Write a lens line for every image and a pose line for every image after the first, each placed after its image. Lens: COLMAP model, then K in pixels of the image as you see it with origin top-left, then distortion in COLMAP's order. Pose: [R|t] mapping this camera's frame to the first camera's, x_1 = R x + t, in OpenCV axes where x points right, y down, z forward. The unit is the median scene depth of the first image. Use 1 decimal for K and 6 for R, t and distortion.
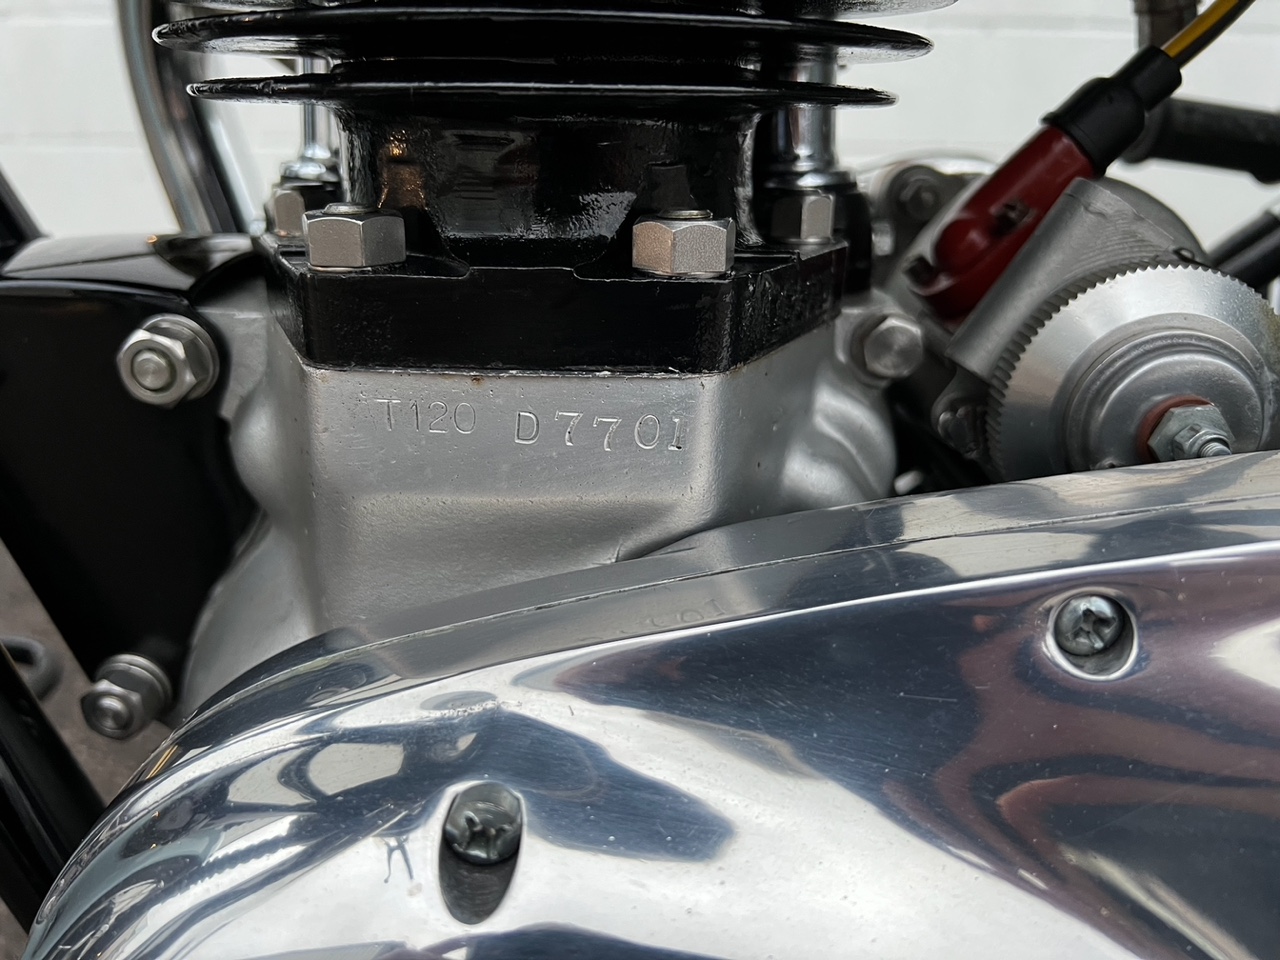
lens RADIAL K [[1022.0, 0, 640.4], [0, 1022.0, 485.5], [0, 0, 1]] dist [-0.005292, 0.000059]
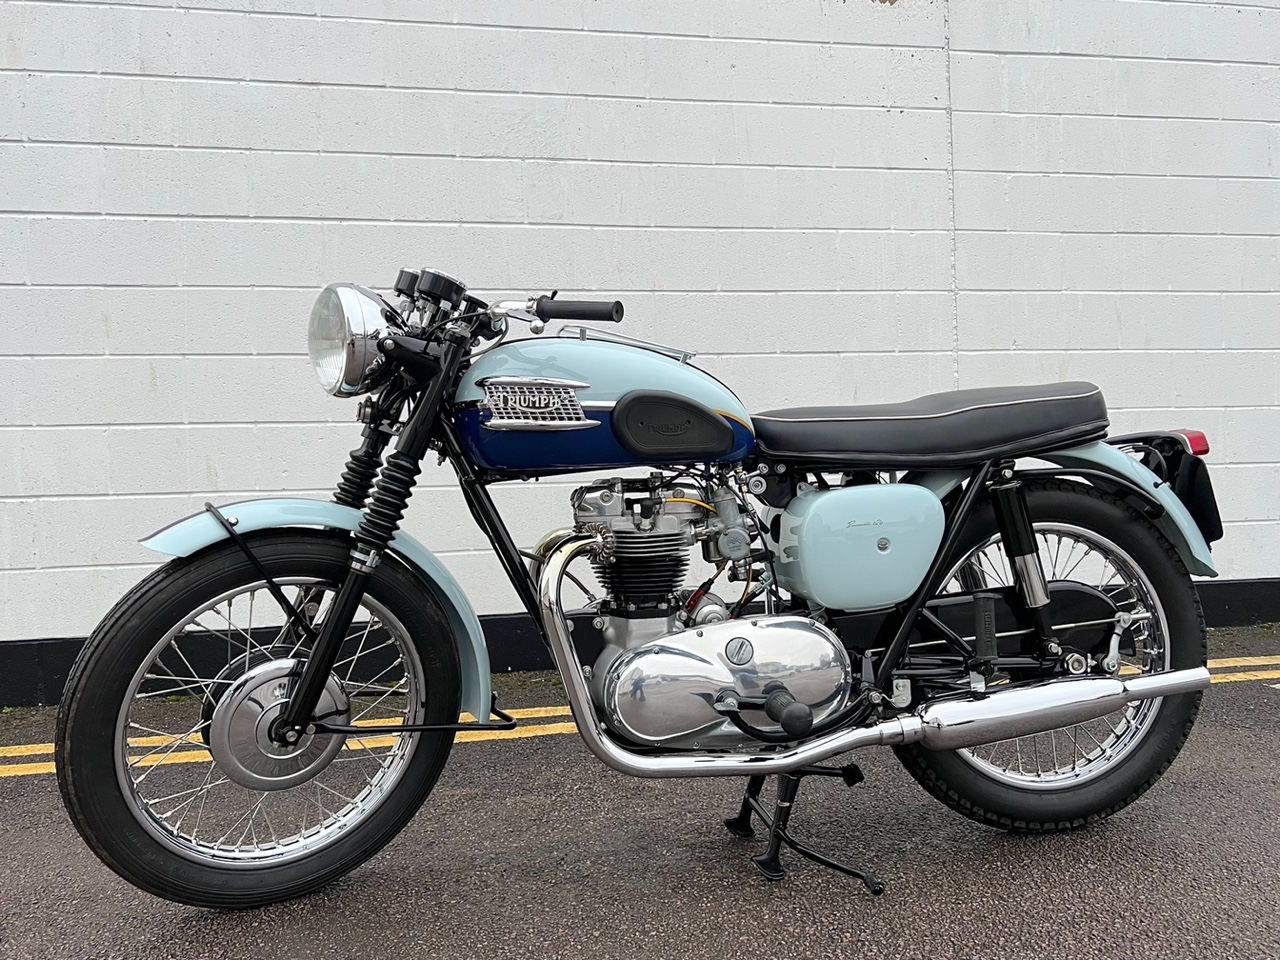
lens RADIAL K [[1048.8, 0, 637.3], [0, 1048.8, 480.2], [0, 0, 1]] dist [0.065628, -0.076161]
pose [[0.983739, -0.043885, 0.174162, -1.746810], [0.099379, 0.940723, -0.324289, 1.741784], [-0.149607, 0.336324, 0.929787, -8.123349]]
